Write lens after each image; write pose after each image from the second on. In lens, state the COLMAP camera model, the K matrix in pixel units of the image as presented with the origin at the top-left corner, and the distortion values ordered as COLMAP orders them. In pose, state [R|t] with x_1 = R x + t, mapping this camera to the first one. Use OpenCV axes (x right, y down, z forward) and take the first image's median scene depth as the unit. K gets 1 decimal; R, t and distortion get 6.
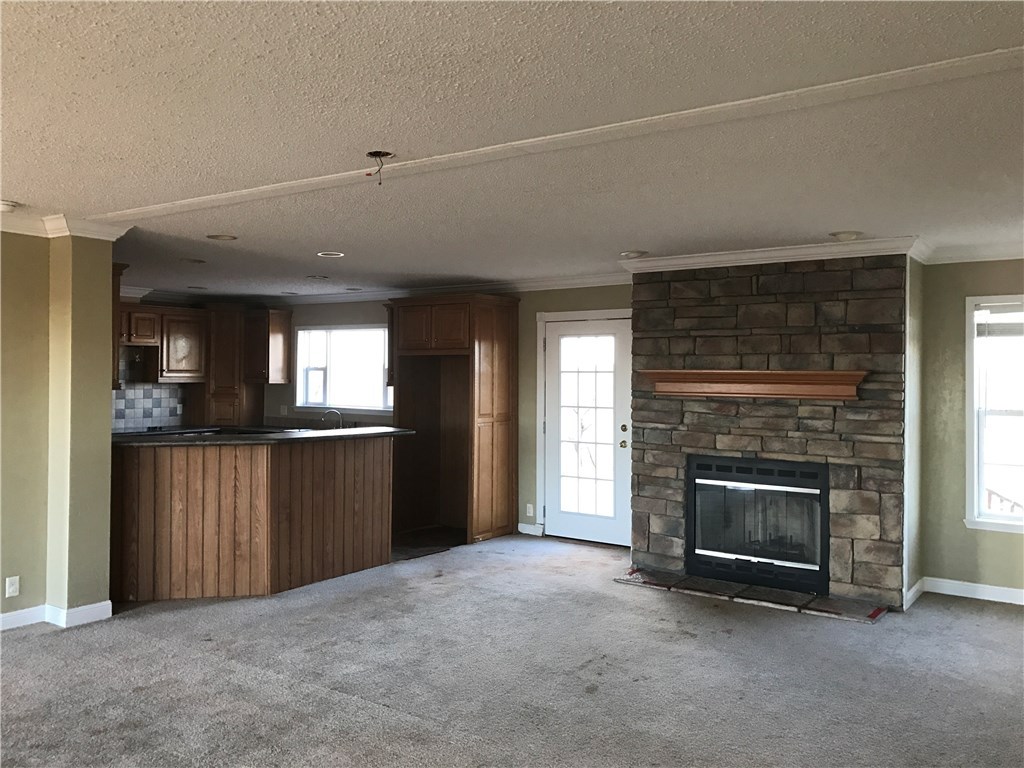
lens RADIAL K [[833.2, 0, 512.5], [0, 833.2, 374.2], [0, 0, 1]] dist [0.063685, -0.091913]
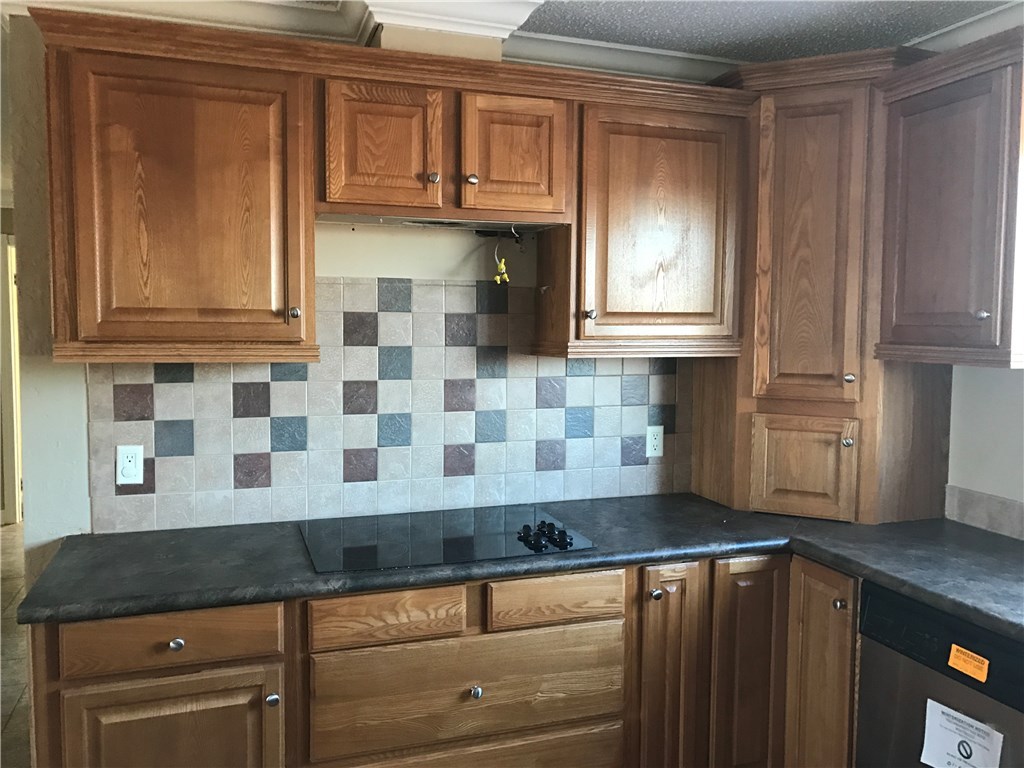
lens RADIAL K [[833.2, 0, 512.5], [0, 833.2, 374.2], [0, 0, 1]] dist [0.063685, -0.091913]
pose [[0.798725, 0.036533, -0.600586, -0.265960], [-0.000588, 0.998202, 0.059937, -0.001117], [0.601696, -0.047520, 0.797310, 0.755741]]
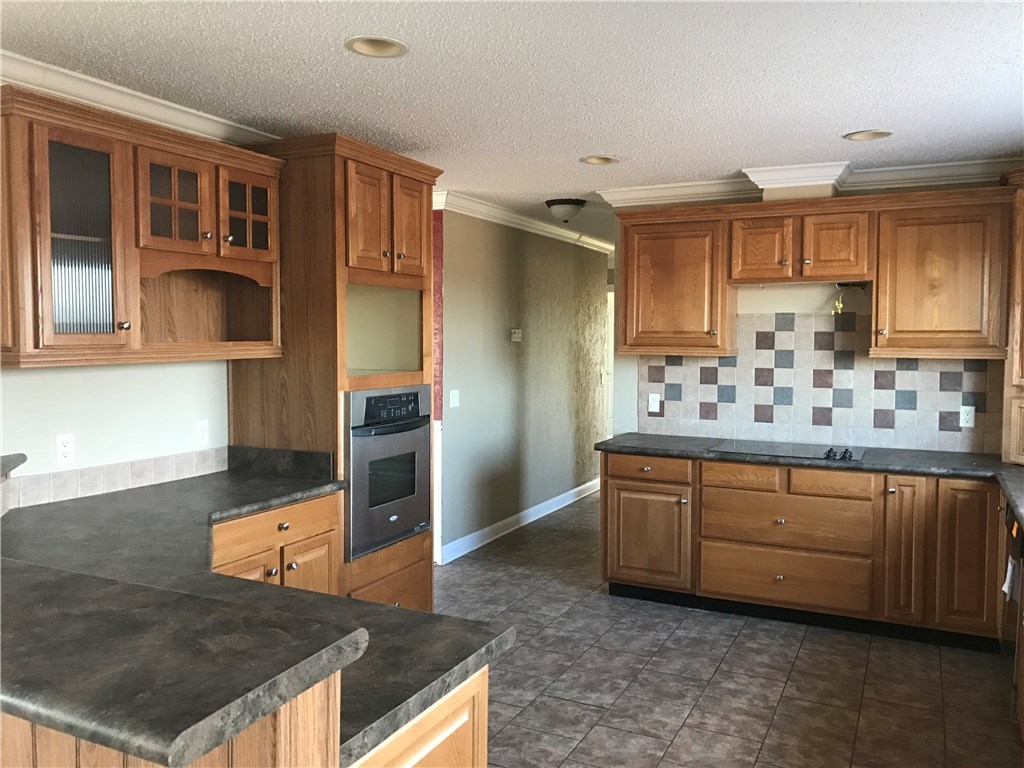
lens RADIAL K [[833.2, 0, 512.5], [0, 833.2, 374.2], [0, 0, 1]] dist [0.063685, -0.091913]
pose [[0.140683, 0.044794, -0.989041, 0.020584], [-0.001081, 0.998982, 0.045091, -0.001818], [0.990054, -0.005274, 0.140589, 0.718526]]
